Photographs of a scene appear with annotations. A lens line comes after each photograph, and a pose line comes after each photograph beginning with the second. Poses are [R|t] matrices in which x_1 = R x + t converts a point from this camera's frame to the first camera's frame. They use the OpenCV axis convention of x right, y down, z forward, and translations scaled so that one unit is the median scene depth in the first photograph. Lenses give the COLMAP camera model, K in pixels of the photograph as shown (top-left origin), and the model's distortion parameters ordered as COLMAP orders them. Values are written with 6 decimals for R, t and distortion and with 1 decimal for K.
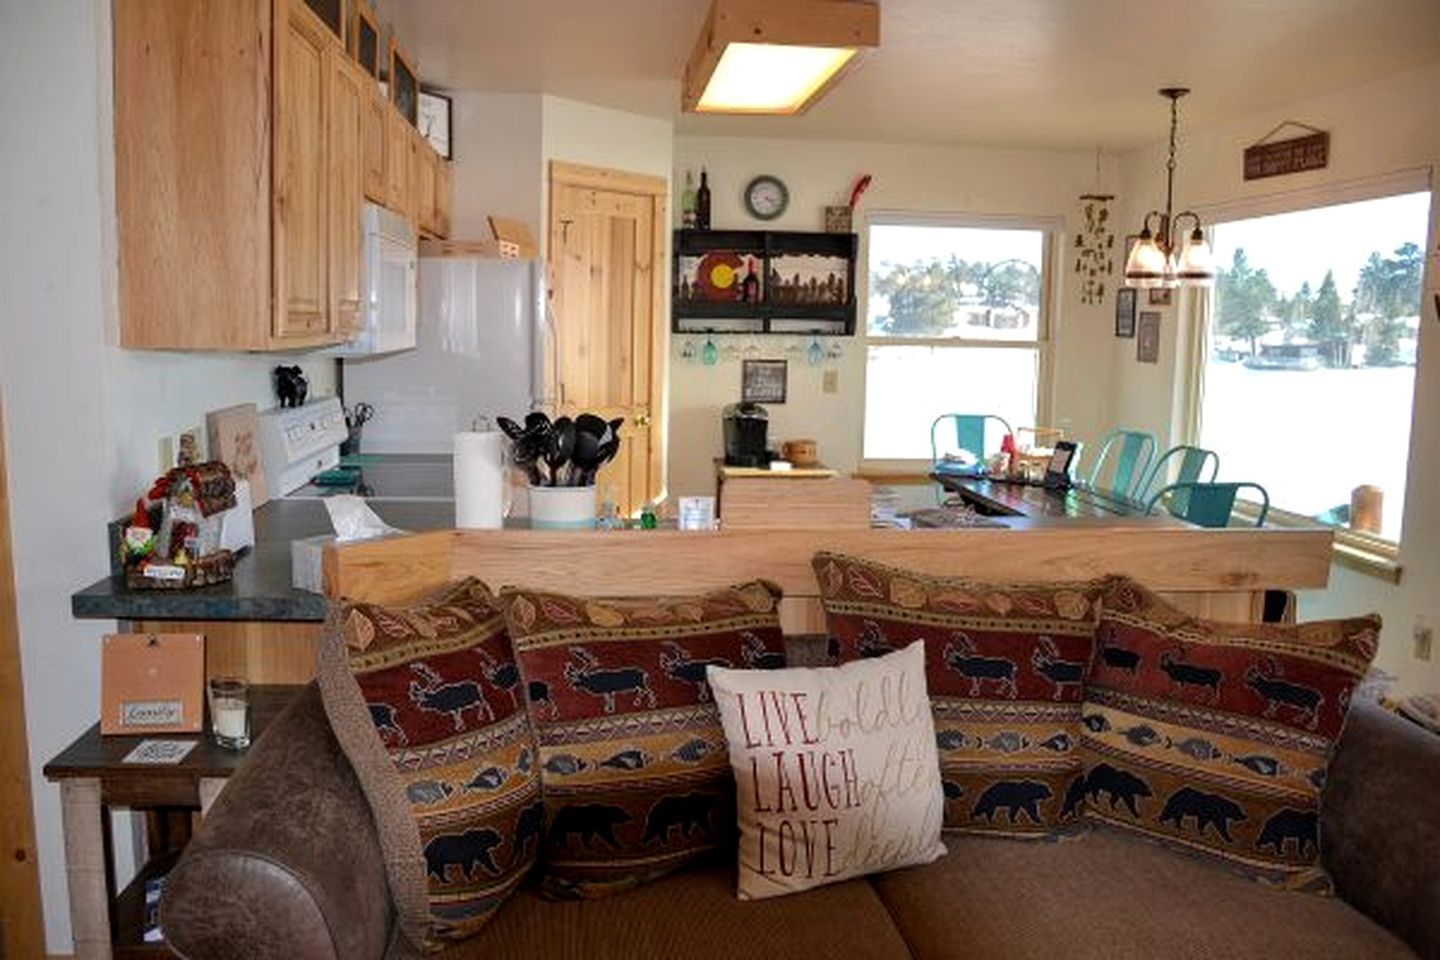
lens RADIAL K [[1135.3, 0, 706.1], [0, 1135.3, 476.6], [0, 0, 1]] dist [-0.156503, 0.107235]
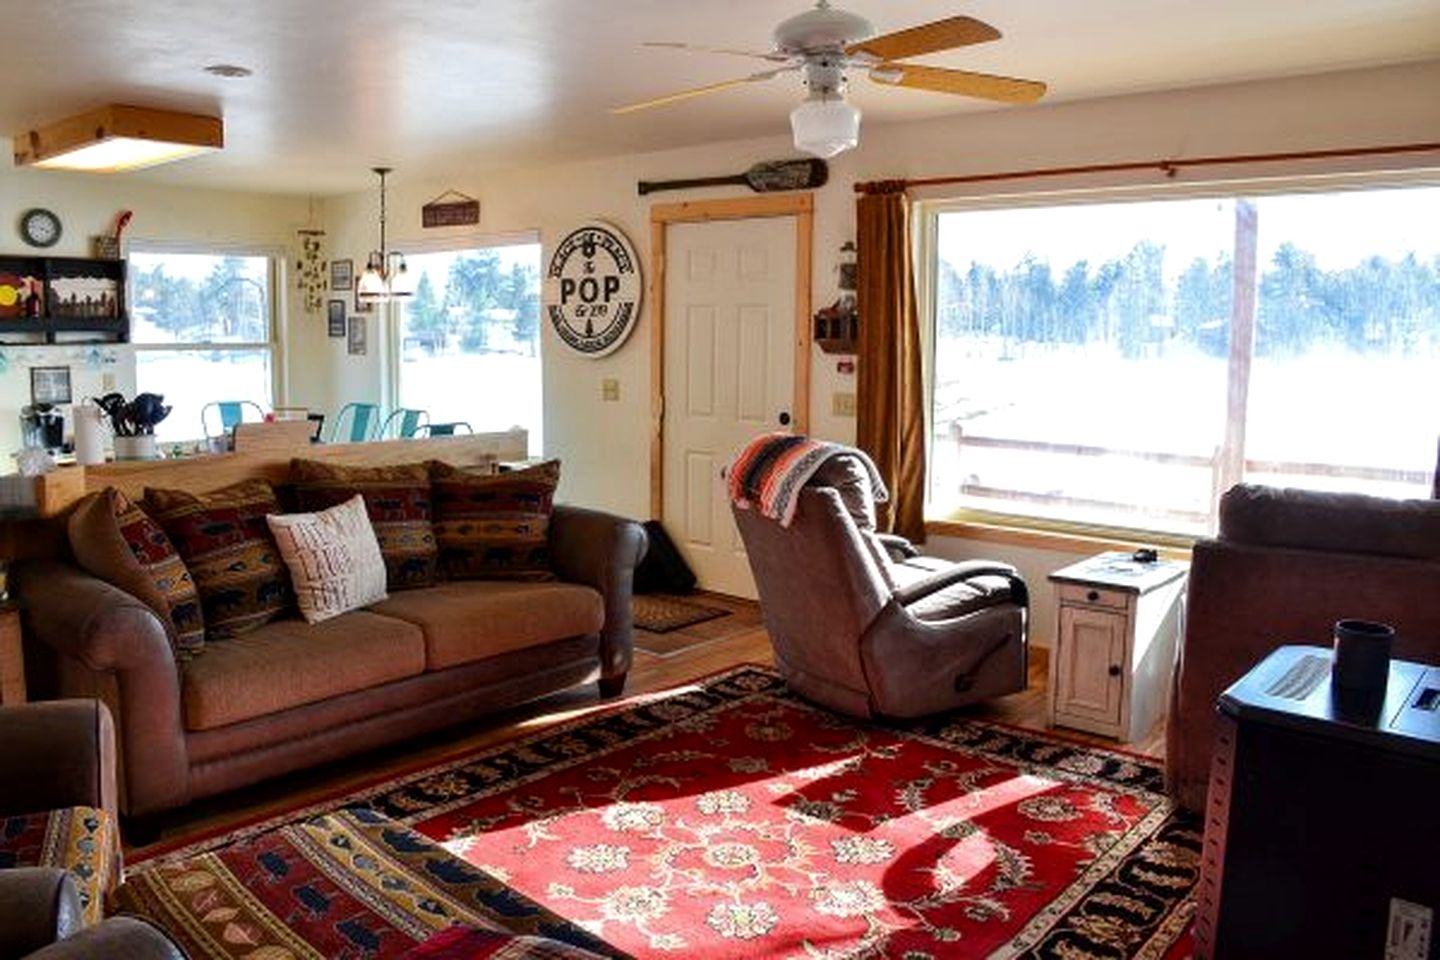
lens RADIAL K [[1135.3, 0, 706.1], [0, 1135.3, 476.6], [0, 0, 1]] dist [-0.156503, 0.107235]
pose [[0.726414, -0.099881, 0.679961, -0.235885], [0.098910, 0.994277, 0.040384, 0.032477], [-0.680103, 0.037919, 0.732135, -0.286575]]
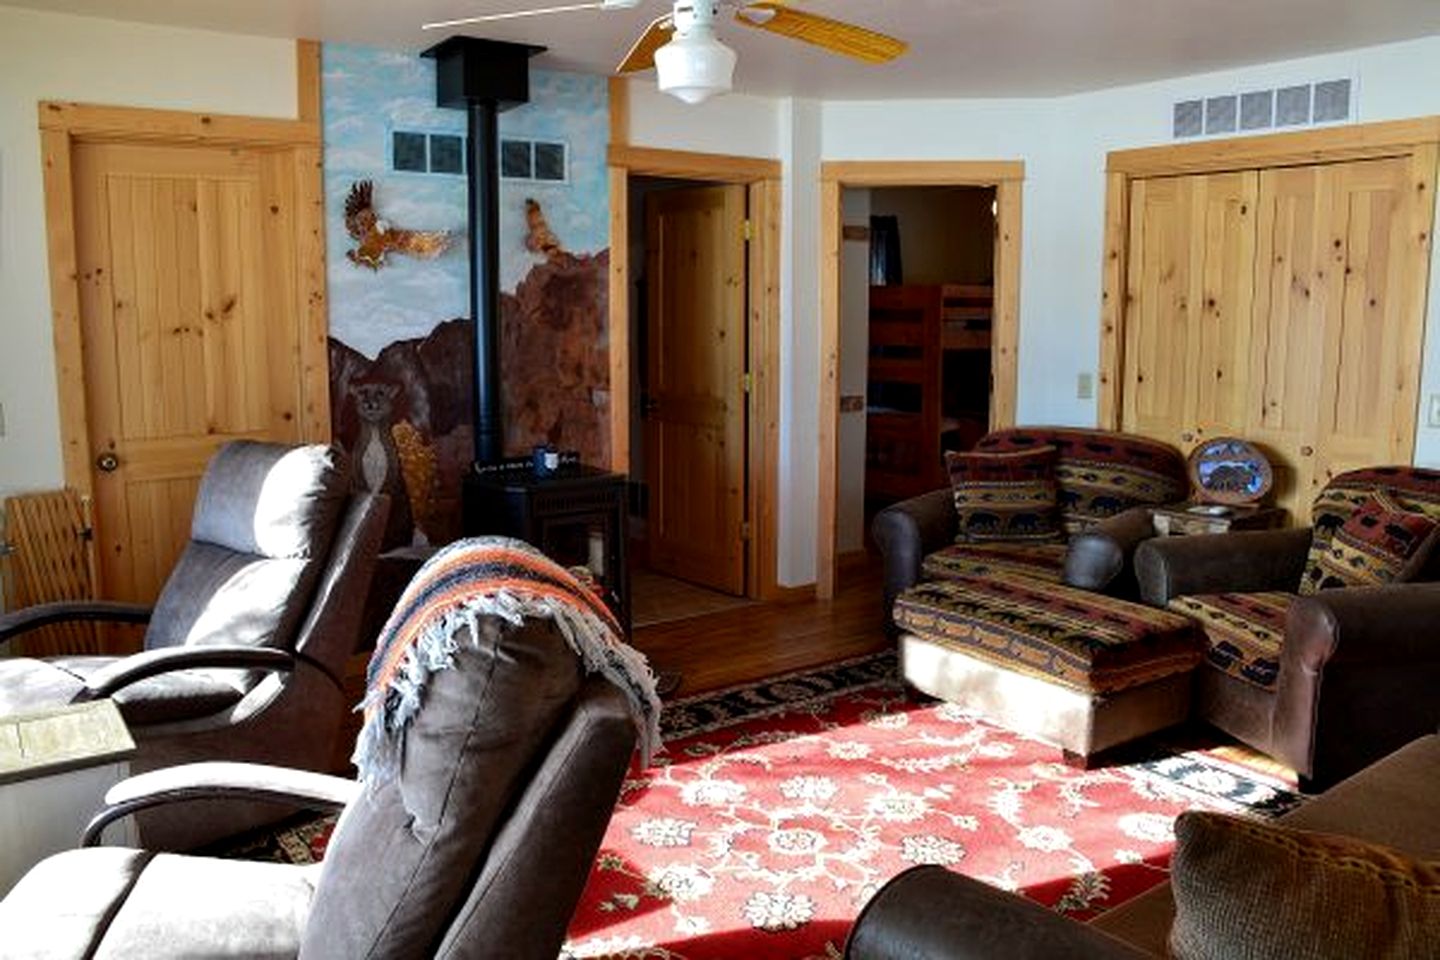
lens RADIAL K [[1135.3, 0, 706.1], [0, 1135.3, 476.6], [0, 0, 1]] dist [-0.156503, 0.107235]
pose [[-0.869107, 0.056052, -0.491438, 0.361877], [-0.083791, 0.962514, 0.257966, -0.055463], [0.487476, 0.265378, -0.831831, 0.423906]]
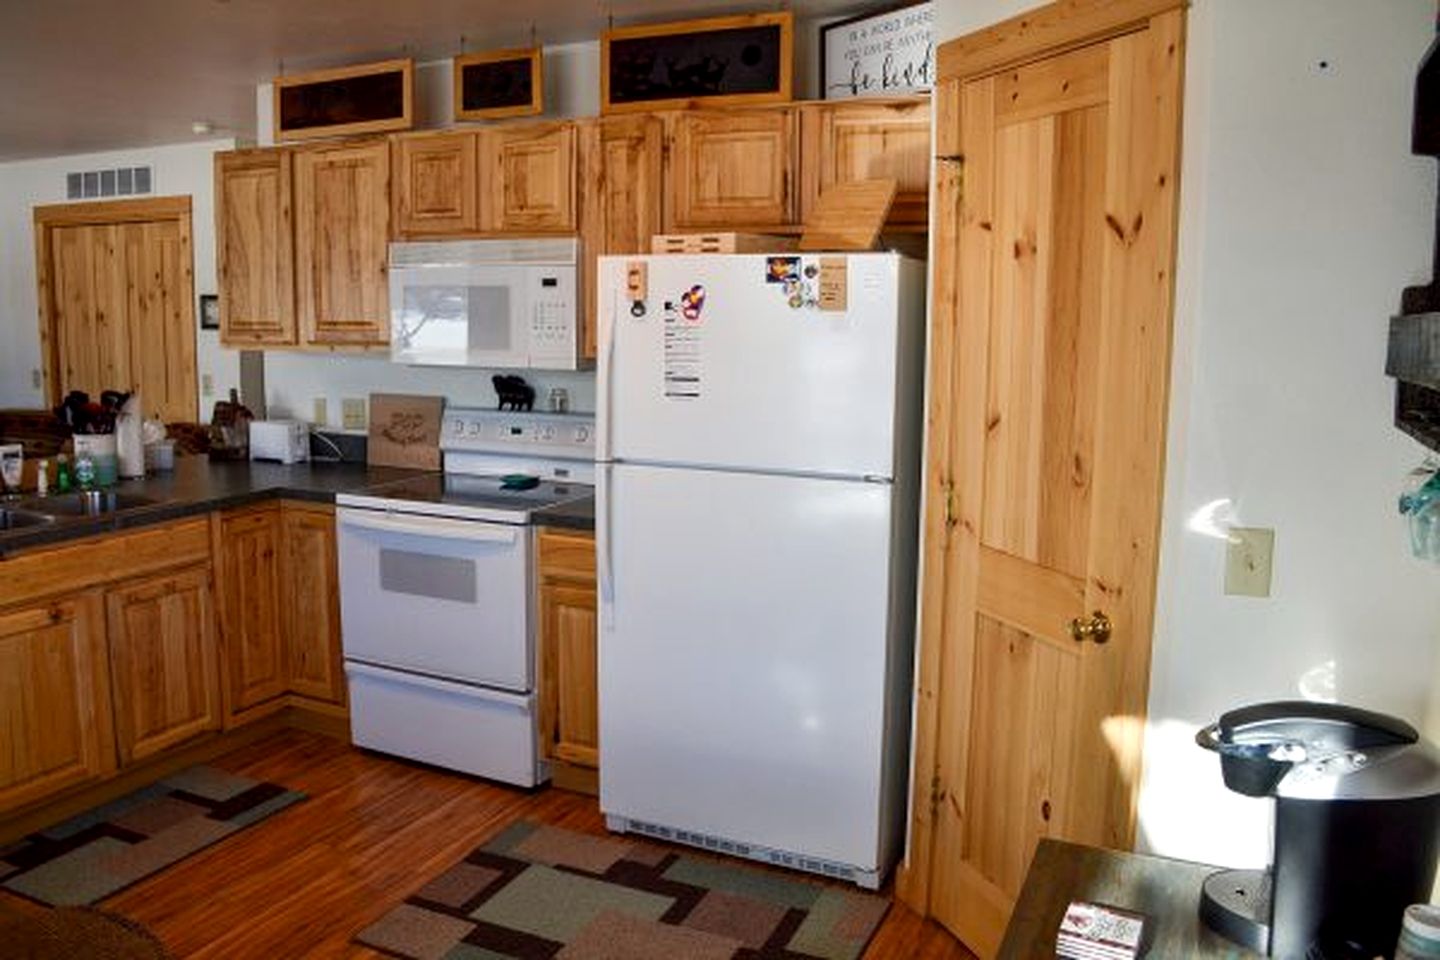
lens RADIAL K [[1135.3, 0, 706.1], [0, 1135.3, 476.6], [0, 0, 1]] dist [-0.156503, 0.107235]
pose [[-0.508450, 0.098812, -0.855403, 0.305211], [-0.139138, 0.970912, 0.194858, -0.141179], [0.849776, 0.218095, -0.479912, 0.972025]]
